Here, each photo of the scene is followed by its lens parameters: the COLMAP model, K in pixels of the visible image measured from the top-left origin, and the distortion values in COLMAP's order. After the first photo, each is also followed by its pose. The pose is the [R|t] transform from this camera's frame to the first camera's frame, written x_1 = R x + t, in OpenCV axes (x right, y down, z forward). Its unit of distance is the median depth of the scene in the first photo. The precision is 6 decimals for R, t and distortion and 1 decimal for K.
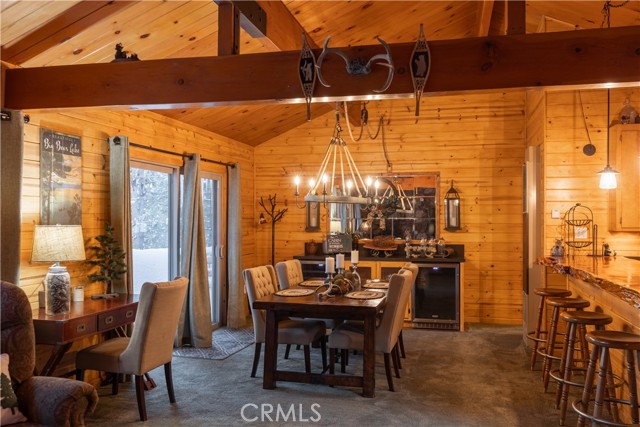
lens RADIAL K [[557.3, 0, 323.2], [0, 557.3, 222.4], [0, 0, 1]] dist [-0.002917, 0.004422]
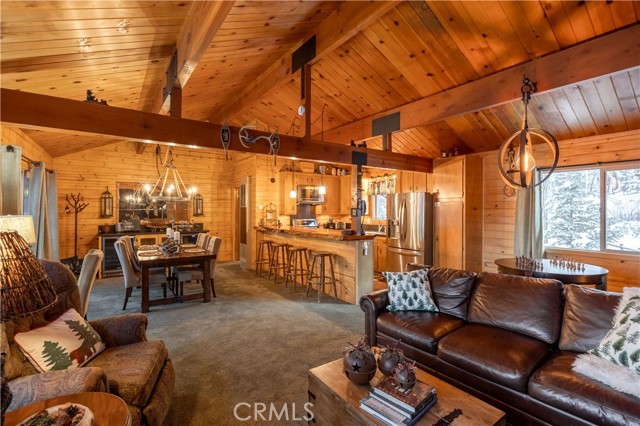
lens RADIAL K [[292.6, 0, 323.5], [0, 292.6, 213.9], [0, 0, 1]] dist [-0.014775, -0.000185]
pose [[0.653371, -0.011920, 0.756944, -0.285060], [0.004723, 0.999921, 0.011670, -0.001952], [-0.757024, -0.004050, 0.653375, 0.023917]]
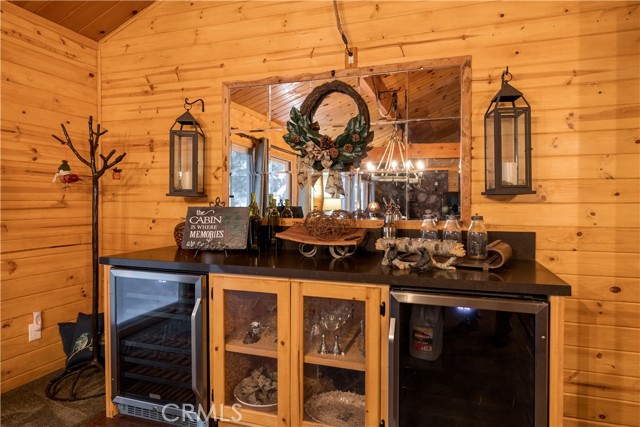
lens RADIAL K [[351.0, 0, 314.0], [0, 351.0, 215.0], [0, 0, 1]] dist [-0.015576, 0.000686]
pose [[0.991626, 0.007879, -0.128901, 0.153165], [-0.005992, 0.999869, 0.015027, 0.028238], [0.129003, -0.014129, 0.991544, 0.866660]]
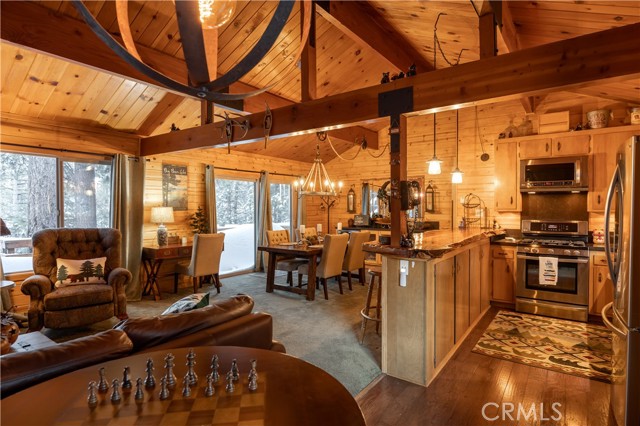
lens RADIAL K [[351.0, 0, 332.2], [0, 351.0, 217.7], [0, 0, 1]] dist [-0.015576, 0.000686]
pose [[0.929129, 0.007059, -0.369688, 0.394619], [-0.000290, 0.999831, 0.018362, 0.013292], [0.369755, -0.016953, 0.928974, -0.028465]]
